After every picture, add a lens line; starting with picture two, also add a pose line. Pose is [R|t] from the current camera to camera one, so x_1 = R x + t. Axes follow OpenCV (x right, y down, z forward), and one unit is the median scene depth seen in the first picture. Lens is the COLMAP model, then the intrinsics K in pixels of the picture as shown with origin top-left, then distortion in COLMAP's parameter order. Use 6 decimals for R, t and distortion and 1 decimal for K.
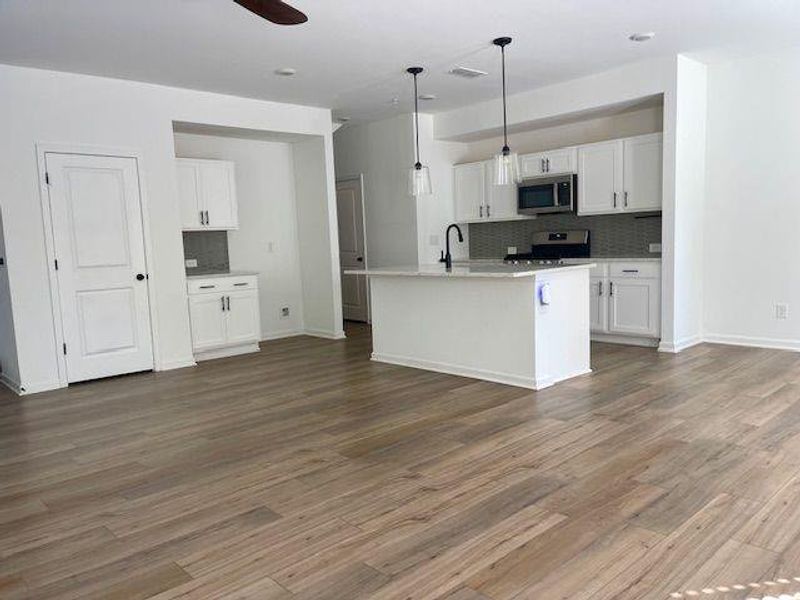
lens RADIAL K [[604.2, 0, 399.1], [0, 604.2, 307.5], [0, 0, 1]] dist [0.050070, -0.029967]
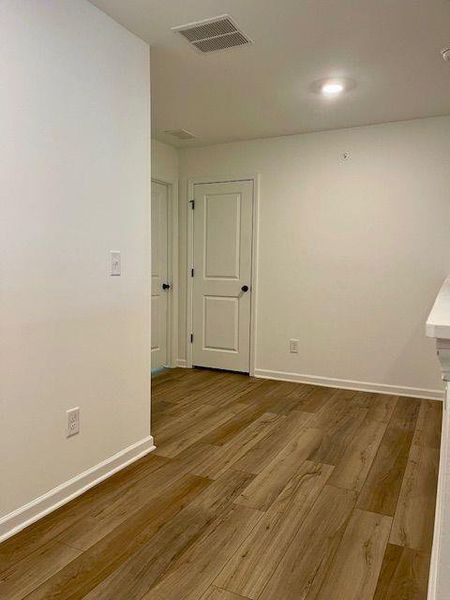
lens RADIAL K [[453.1, 0, 225.7], [0, 453.1, 301.5], [0, 0, 1]] dist [0.050070, -0.029967]
pose [[0.360196, 0.117269, -0.925477, 0.331826], [-0.129442, 0.988754, 0.074909, -0.085261], [0.923853, 0.092814, 0.371324, 0.679567]]
